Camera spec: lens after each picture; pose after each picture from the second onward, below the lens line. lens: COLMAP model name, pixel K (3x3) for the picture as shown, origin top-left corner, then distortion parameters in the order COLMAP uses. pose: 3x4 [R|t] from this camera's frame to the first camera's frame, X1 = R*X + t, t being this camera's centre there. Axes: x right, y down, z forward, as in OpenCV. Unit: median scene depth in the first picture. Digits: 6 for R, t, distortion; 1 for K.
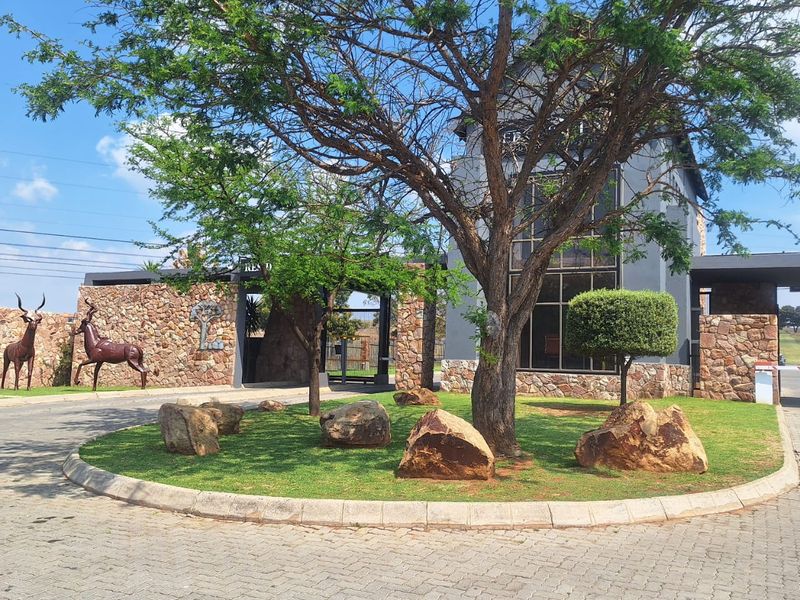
lens RADIAL K [[716.0, 0, 400.0], [0, 716.0, 300.0], [0, 0, 1]] dist [-0.000810, 0.003780]
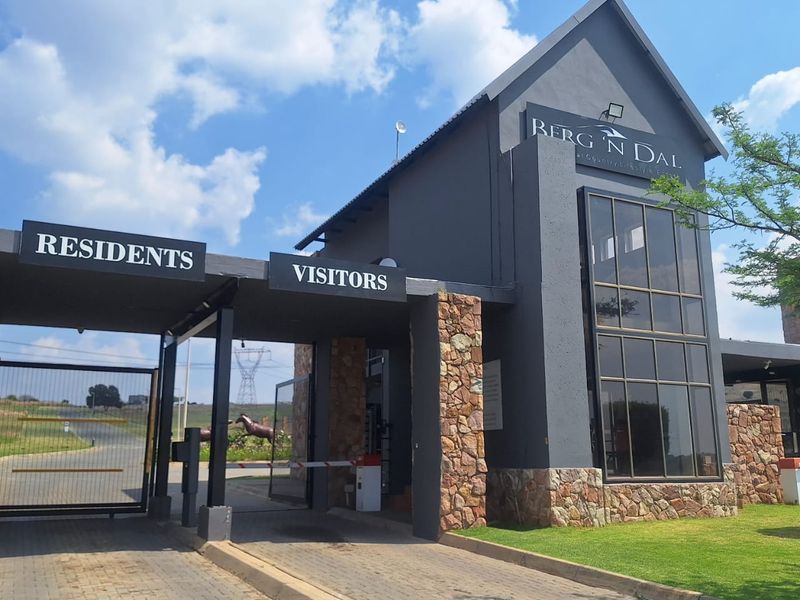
lens RADIAL K [[716.0, 0, 400.0], [0, 716.0, 300.0], [0, 0, 1]] dist [-0.000810, 0.003780]
pose [[0.625788, 0.137838, 0.767717, -0.490227], [-0.057217, 0.989722, -0.131058, 0.032904], [-0.777891, 0.038088, 0.627243, 0.756109]]
